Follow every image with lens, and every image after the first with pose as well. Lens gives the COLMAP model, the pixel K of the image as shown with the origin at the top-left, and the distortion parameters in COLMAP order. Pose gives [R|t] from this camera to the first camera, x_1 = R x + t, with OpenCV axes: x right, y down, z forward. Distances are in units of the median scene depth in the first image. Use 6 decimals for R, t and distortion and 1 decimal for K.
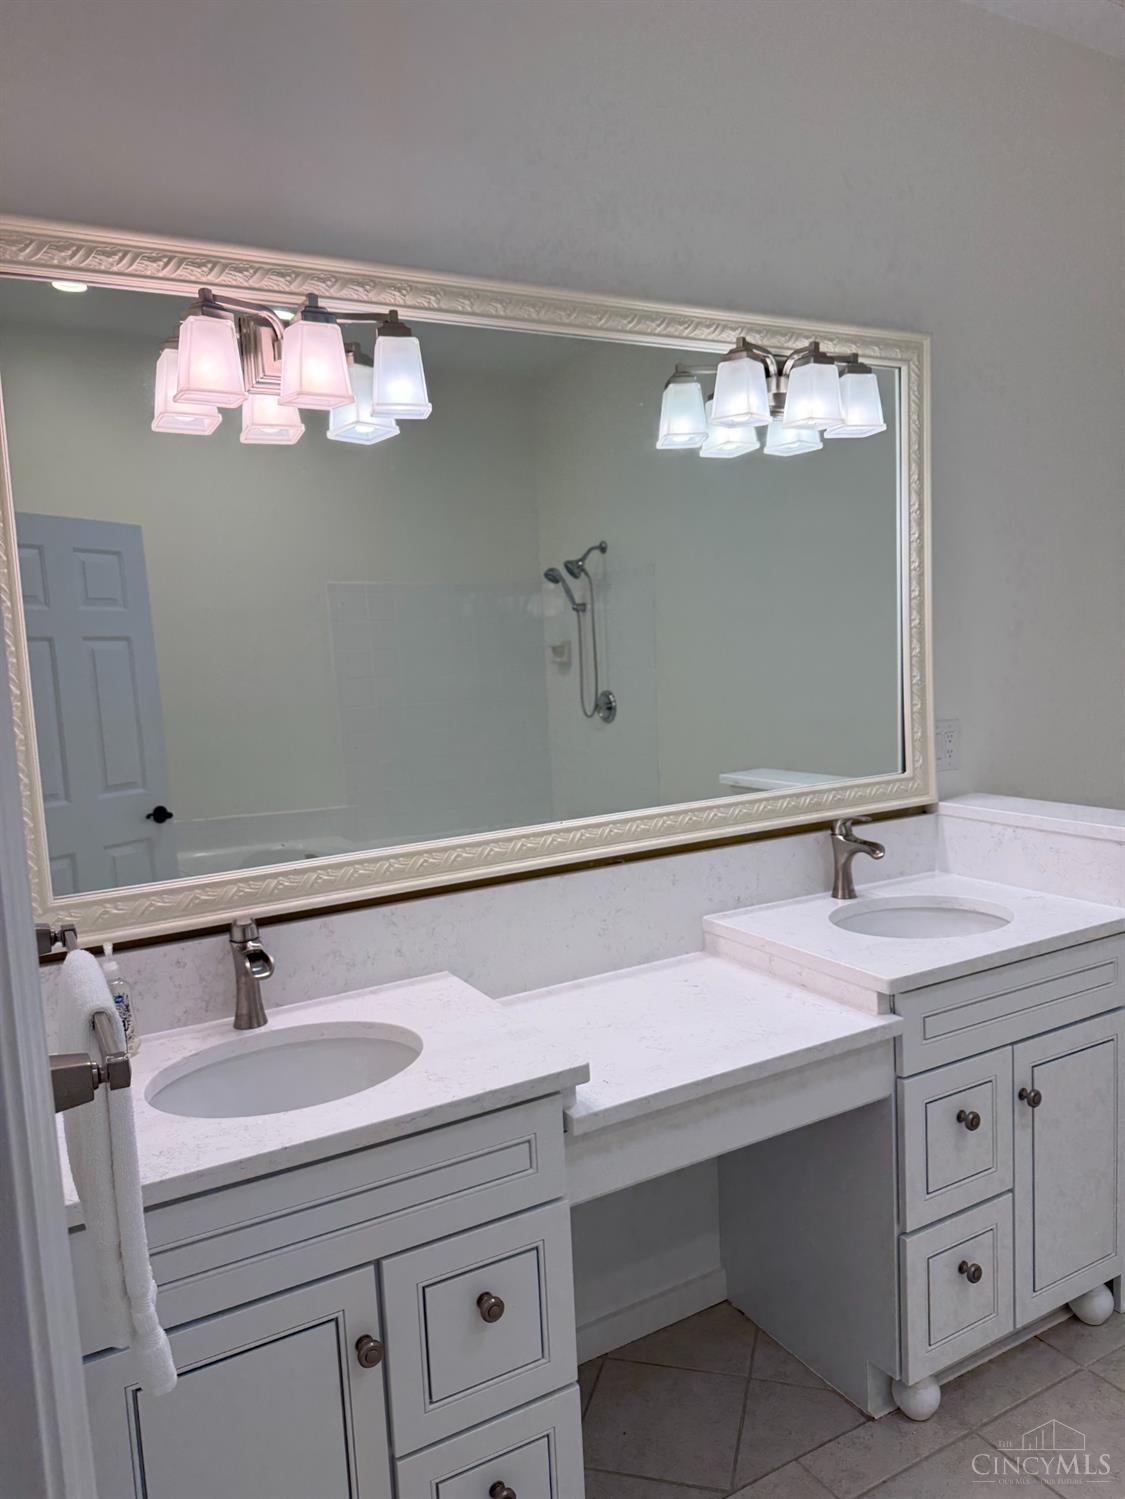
lens RADIAL K [[1060.4, 0, 562.5], [0, 1060.4, 749.5], [0, 0, 1]] dist [0.018425, 0.000063]
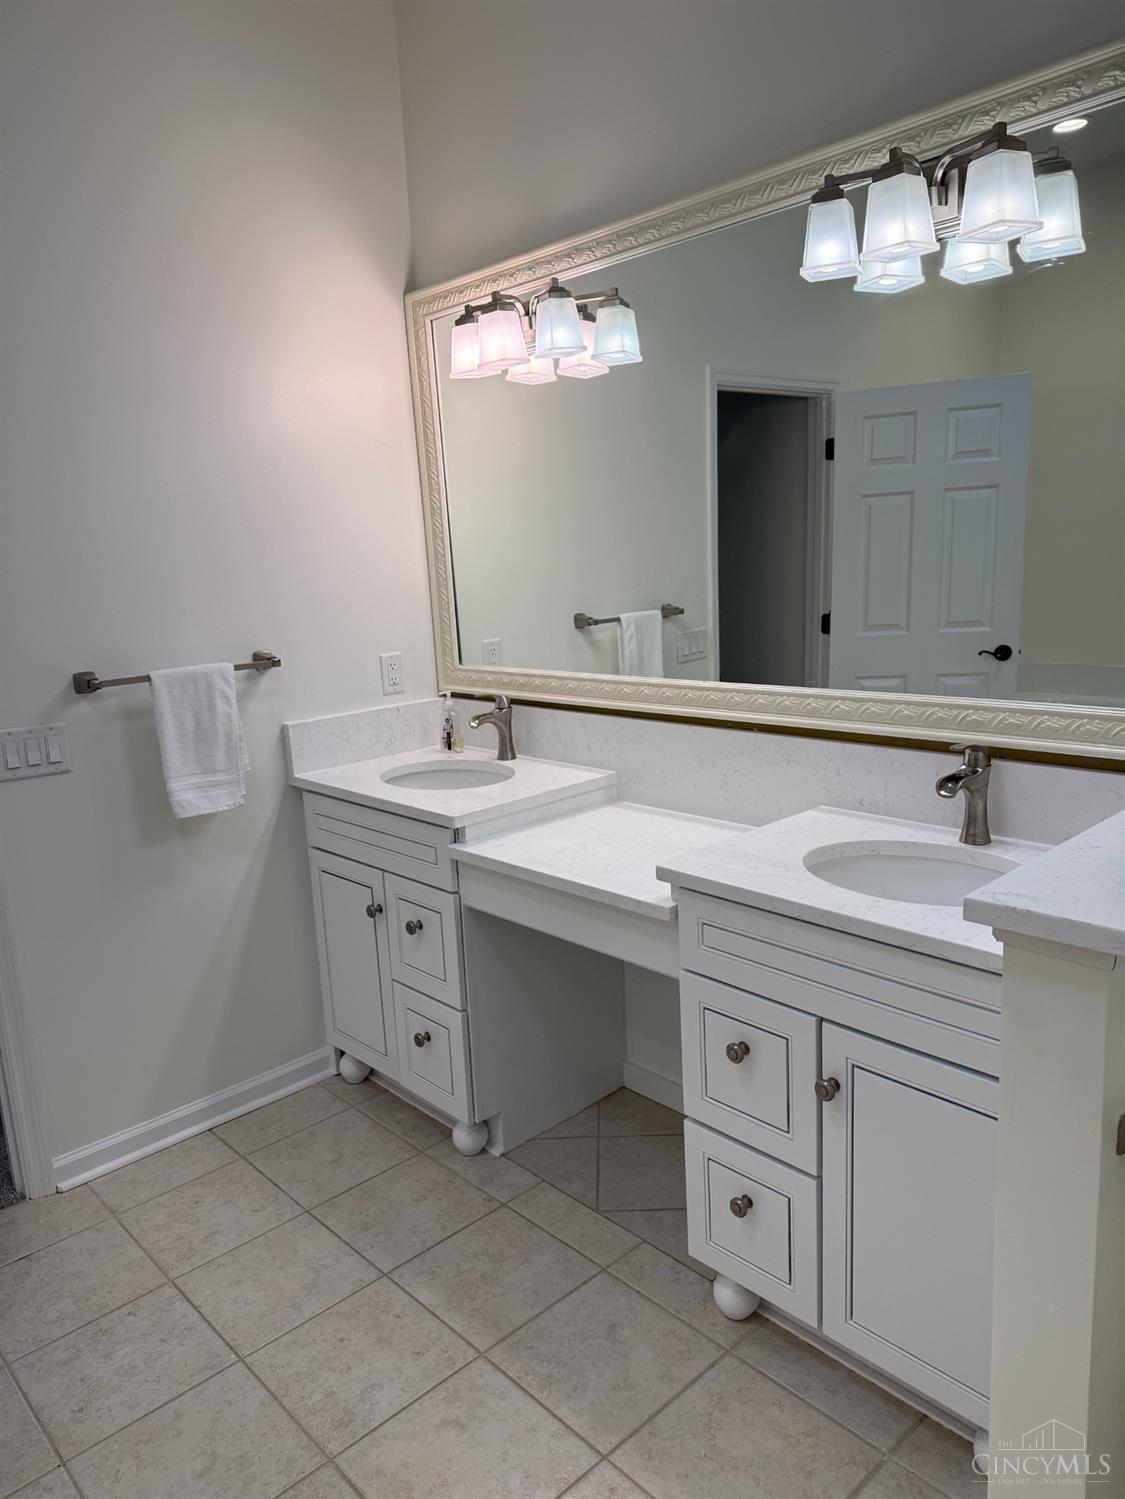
lens RADIAL K [[1062.6, 0, 562.5], [0, 1062.6, 749.5], [0, 0, 1]] dist [0.086735, -0.061527]
pose [[0.244800, 0.223317, -0.943506, 1.107792], [-0.058004, 0.974744, 0.215661, -0.104274], [0.967837, 0.001934, 0.251570, 0.570833]]
